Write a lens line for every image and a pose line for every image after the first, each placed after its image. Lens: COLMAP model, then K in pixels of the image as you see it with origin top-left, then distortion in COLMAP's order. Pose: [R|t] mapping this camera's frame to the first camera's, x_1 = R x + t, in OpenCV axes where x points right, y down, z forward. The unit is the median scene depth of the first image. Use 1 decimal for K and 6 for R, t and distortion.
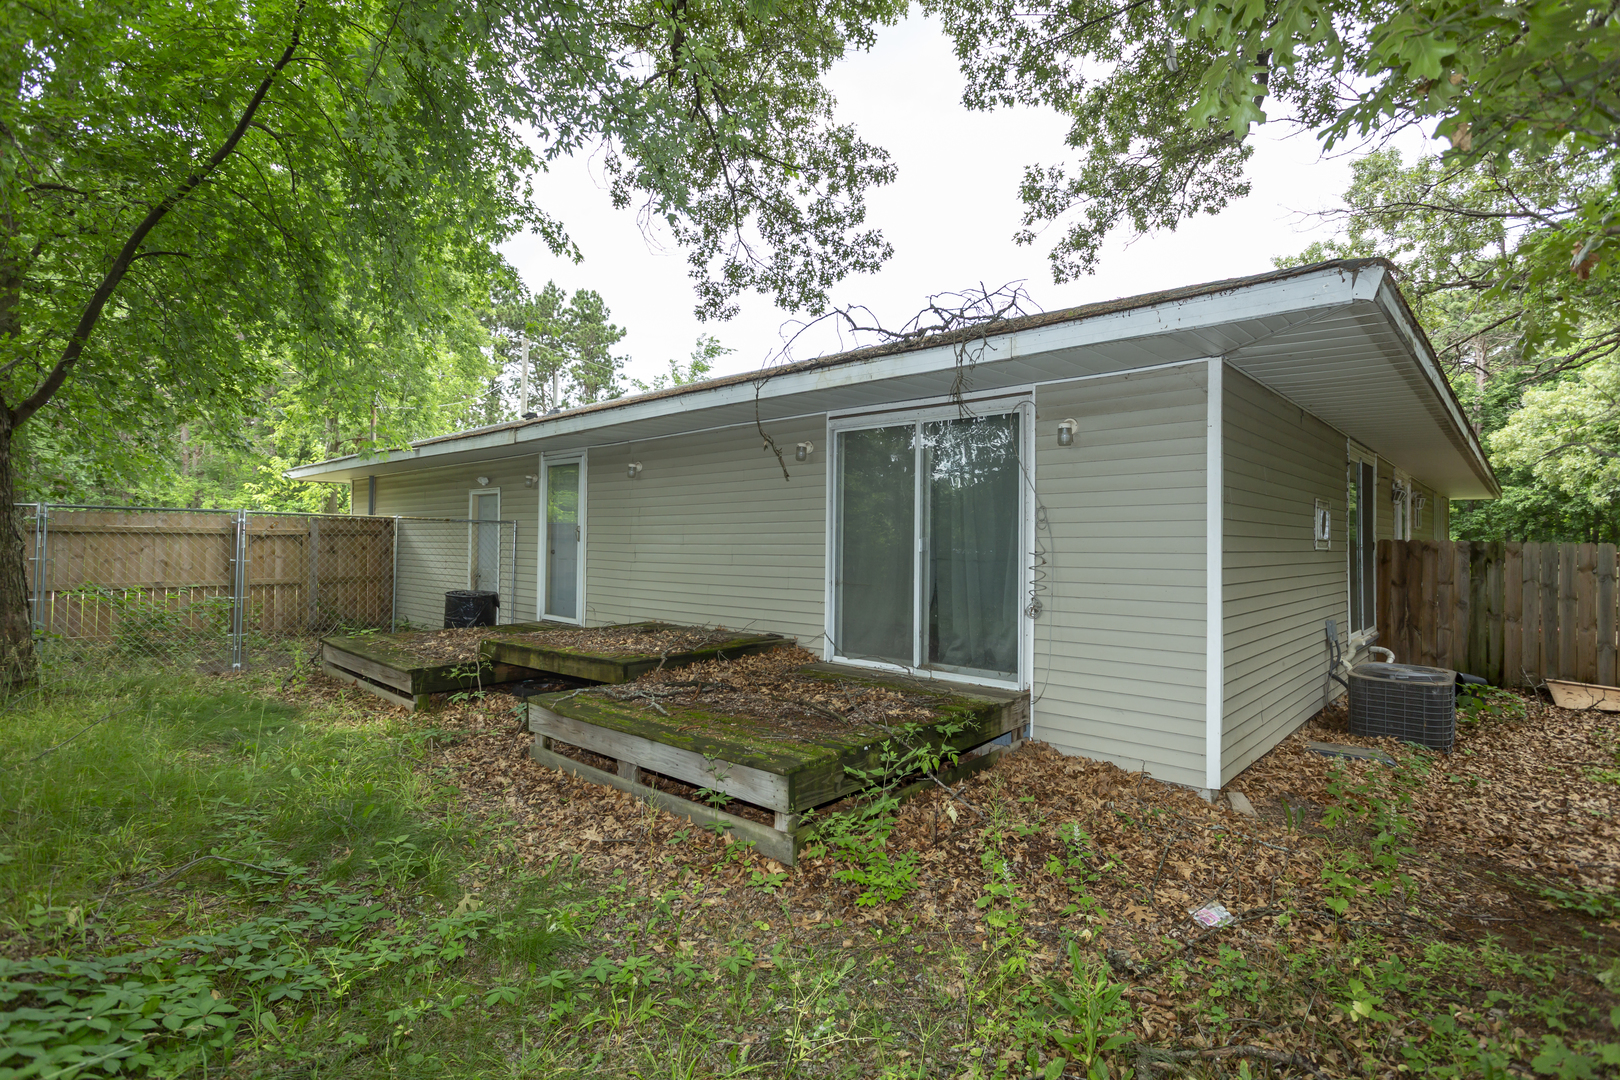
lens RADIAL K [[784.6, 0, 818.0], [0, 784.6, 535.9], [0, 0, 1]] dist [-0.002198, -0.001191]
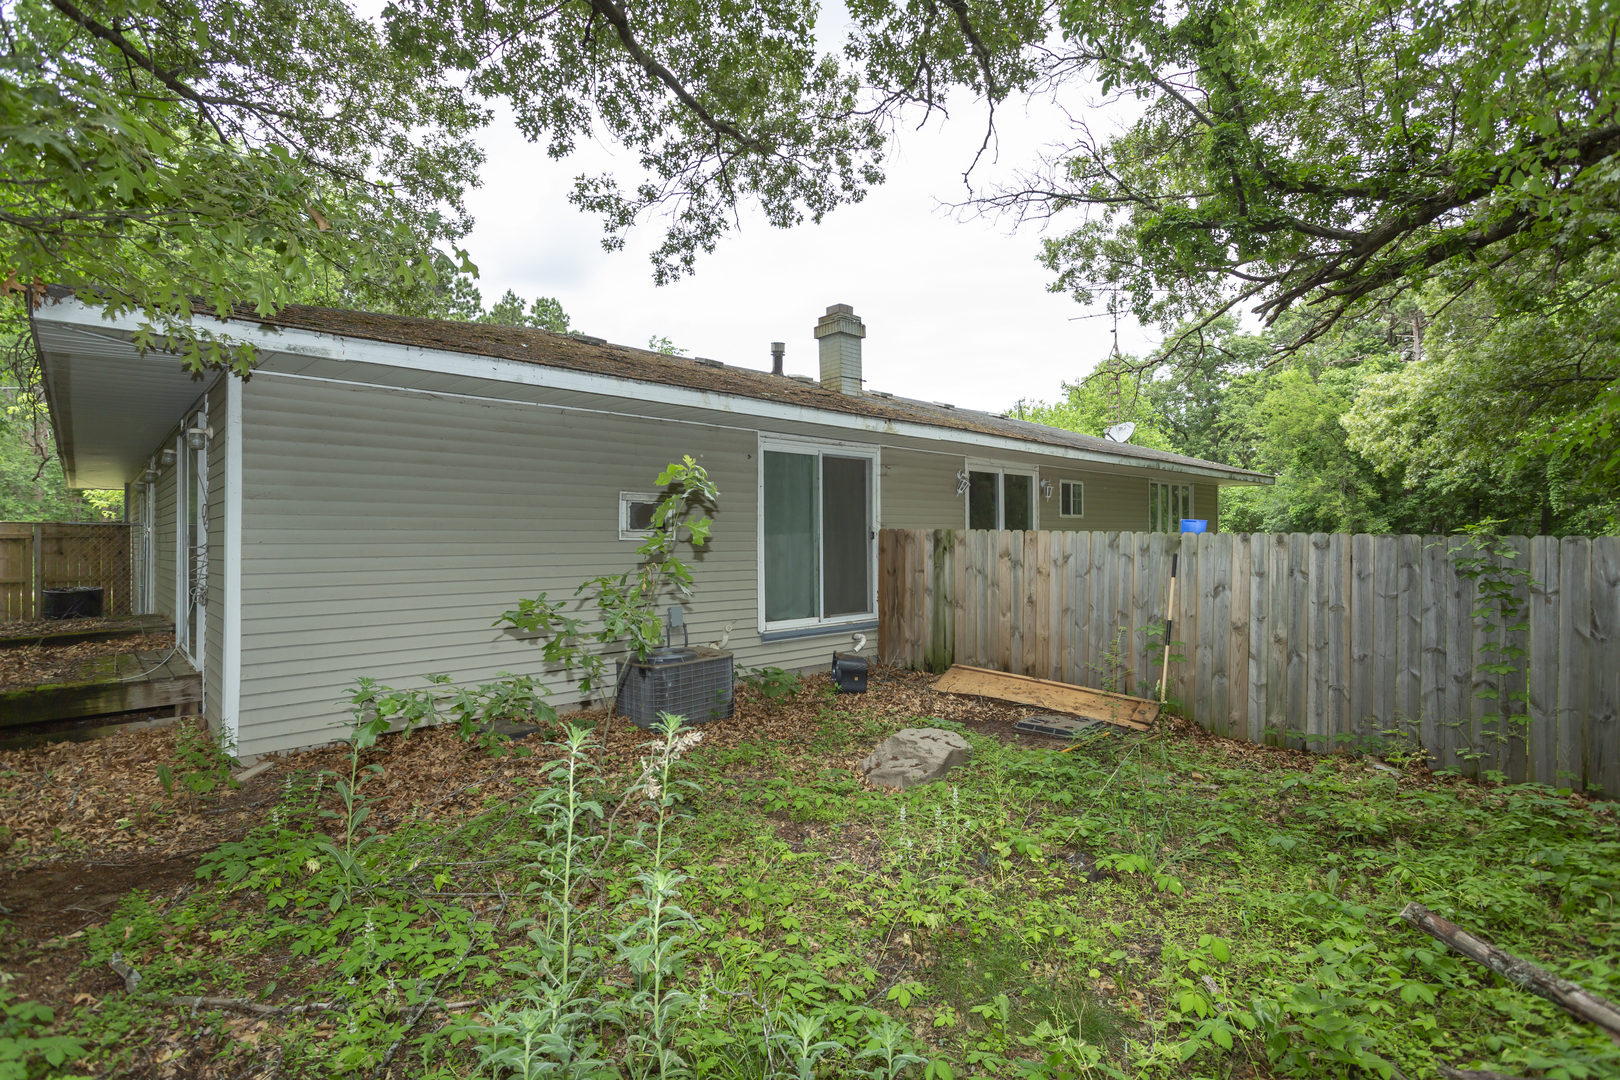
lens RADIAL K [[784.6, 0, 815.6], [0, 784.6, 535.9], [0, 0, 1]] dist [-0.002198, -0.001191]
pose [[0.996195, -0.013799, -0.086051, 0.582987], [0.014232, 0.999889, 0.004422, 0.006327], [0.085980, -0.005630, 0.996281, -0.016033]]
